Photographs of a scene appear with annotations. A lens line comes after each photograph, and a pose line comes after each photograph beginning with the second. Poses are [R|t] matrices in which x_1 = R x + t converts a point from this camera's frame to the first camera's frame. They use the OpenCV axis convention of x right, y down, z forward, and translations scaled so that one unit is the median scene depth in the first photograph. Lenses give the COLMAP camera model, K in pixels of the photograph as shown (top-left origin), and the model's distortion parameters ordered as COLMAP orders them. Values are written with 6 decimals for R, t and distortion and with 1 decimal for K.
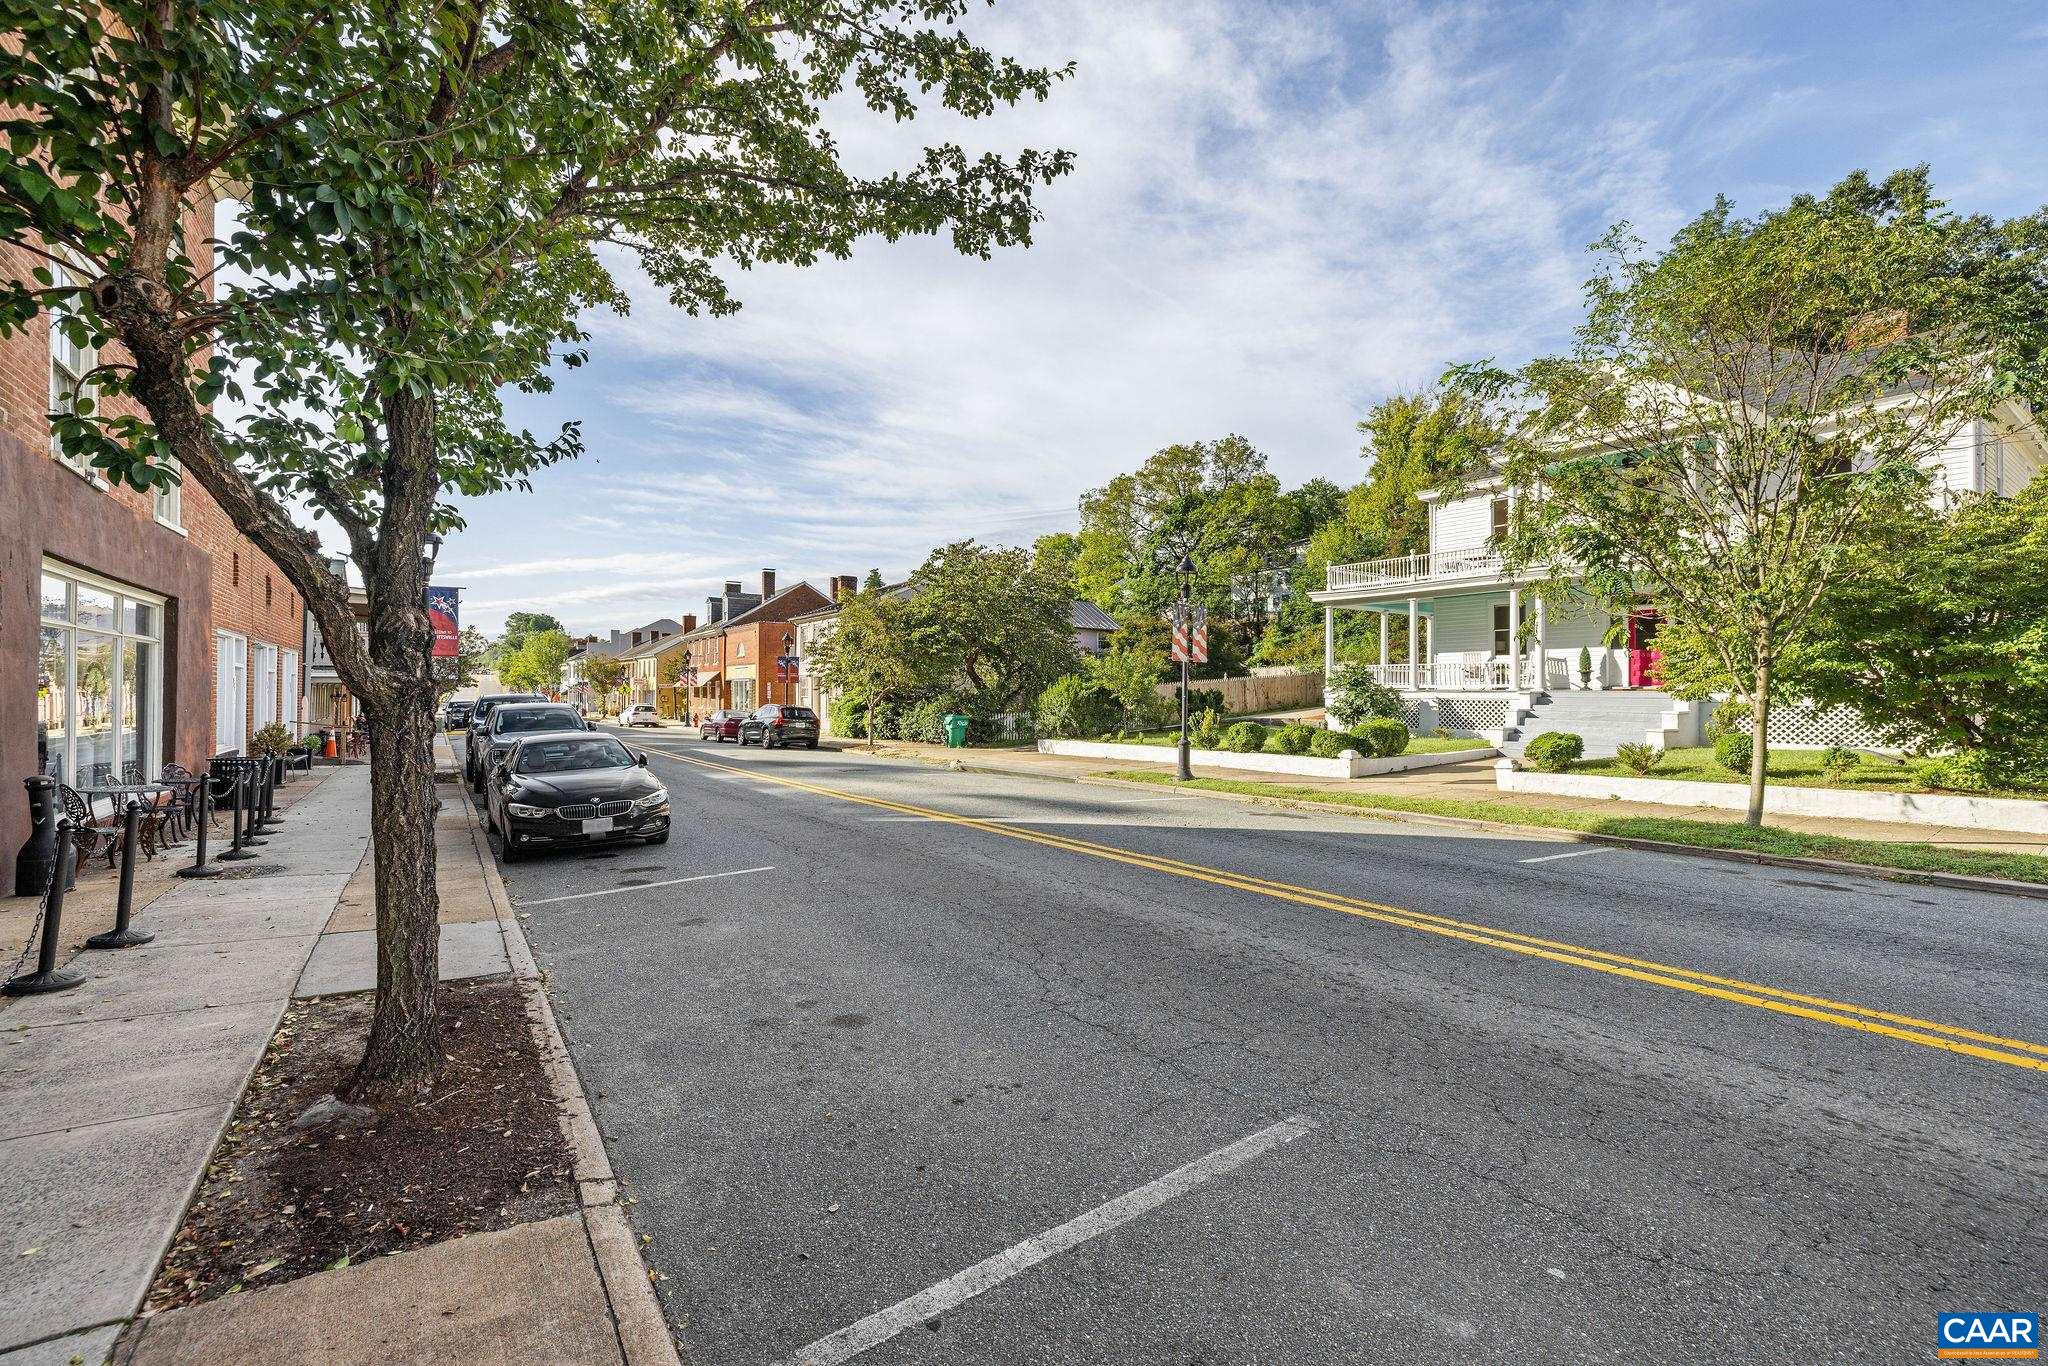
lens RADIAL K [[876.0, 0, 1022.3], [0, 876.0, 675.4], [0, 0, 1]] dist [0.003183, 0.000339]
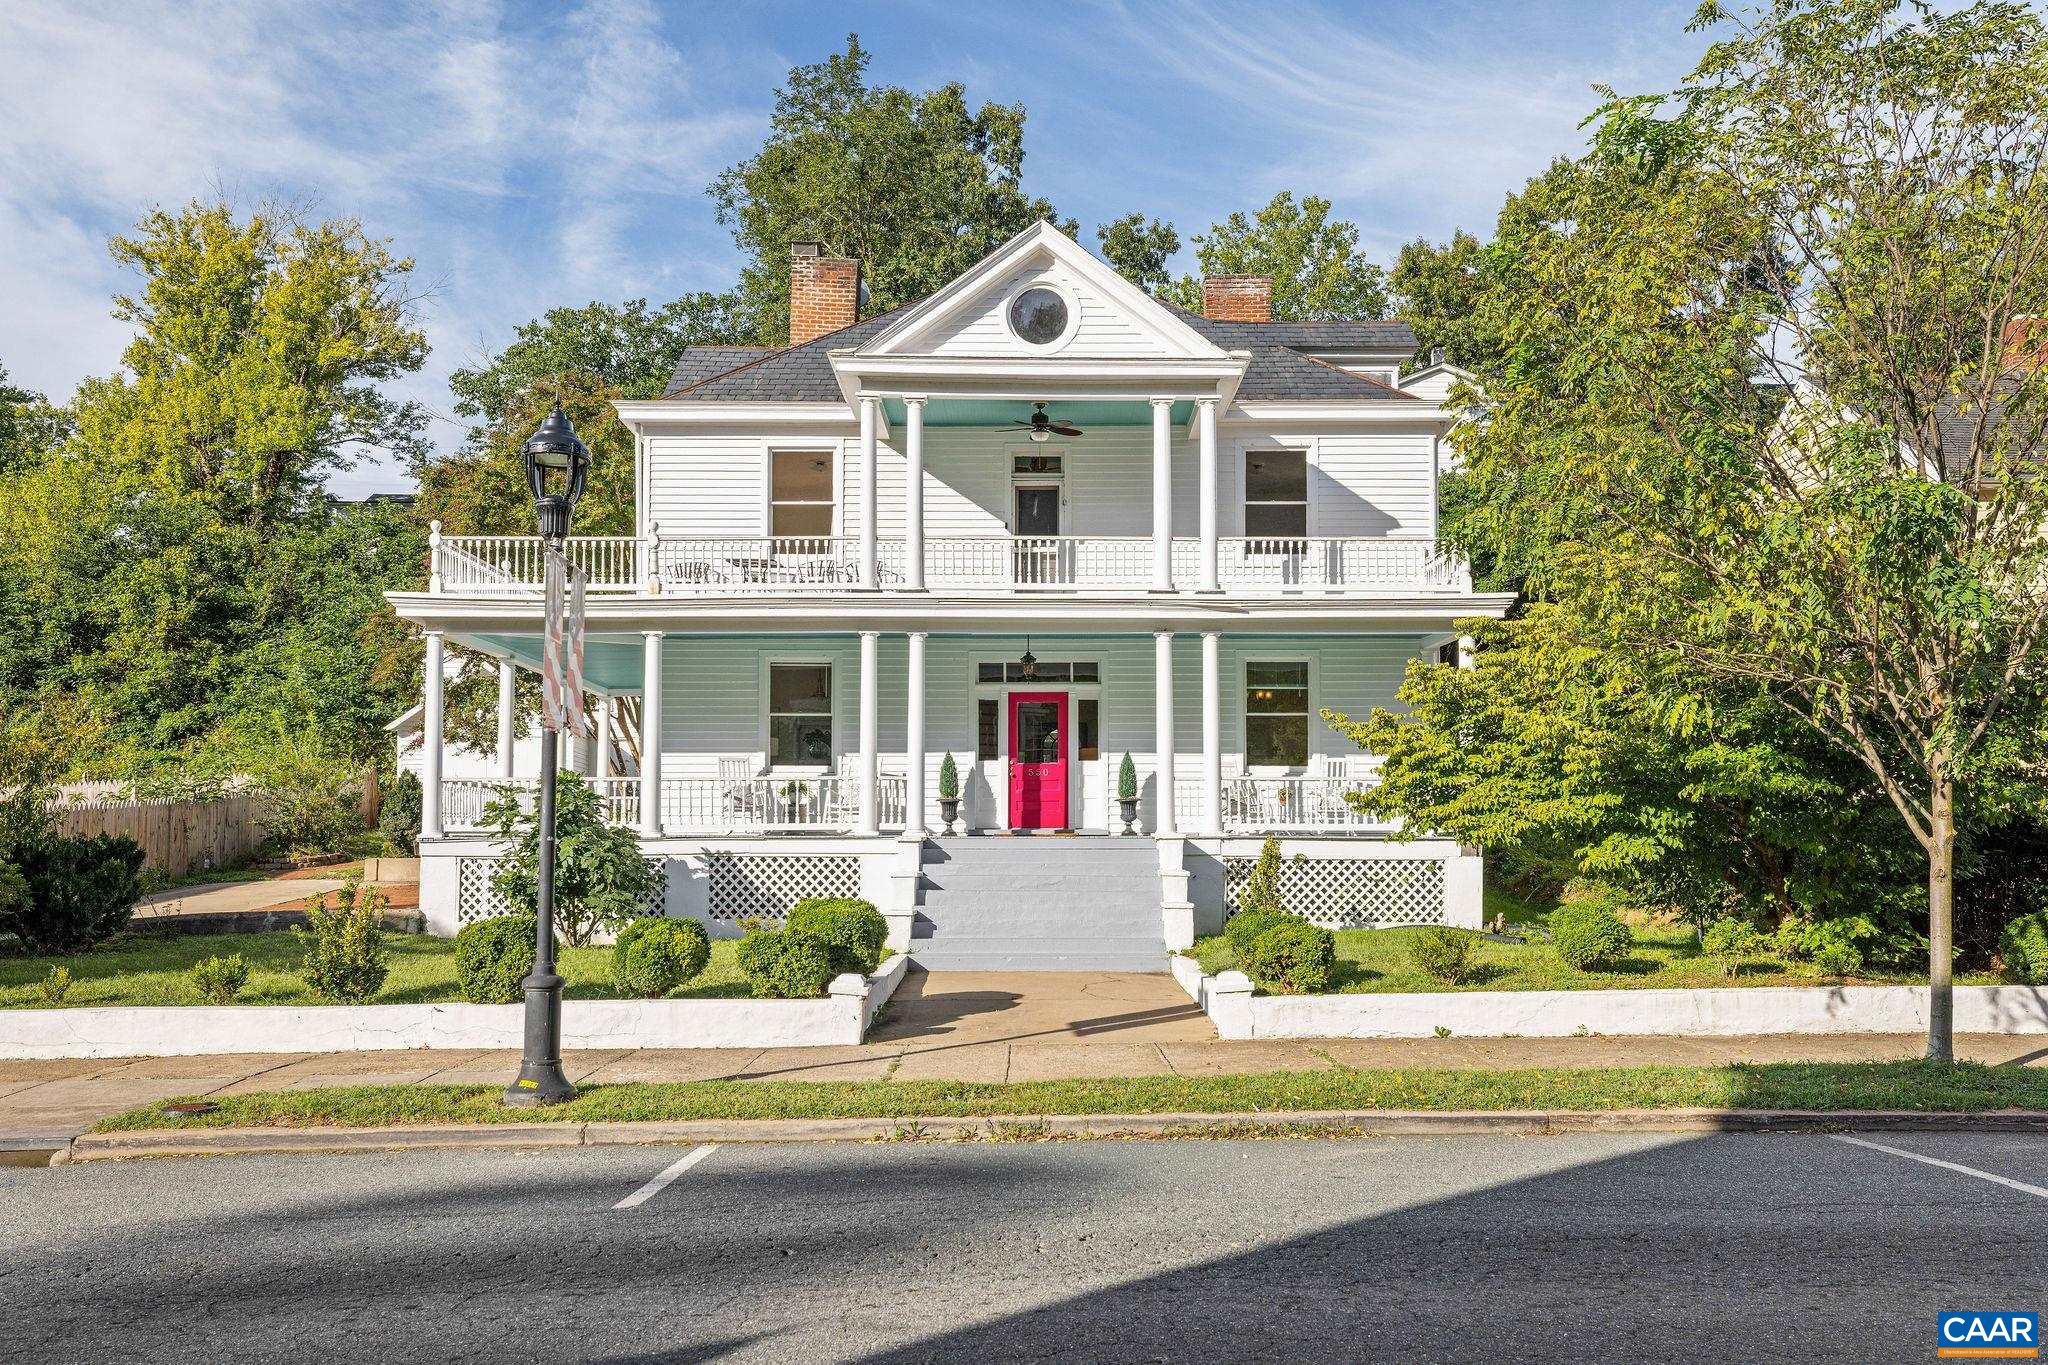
lens RADIAL K [[1745.4, 0, 1022.7], [0, 1745.4, 697.2], [0, 0, 1]] dist [0.046168, 0.005898]
pose [[0.572739, 0.070157, 0.816730, -0.176790], [-0.010242, 0.996866, -0.078449, 0.014795], [-0.819674, 0.036566, 0.571662, 0.342452]]
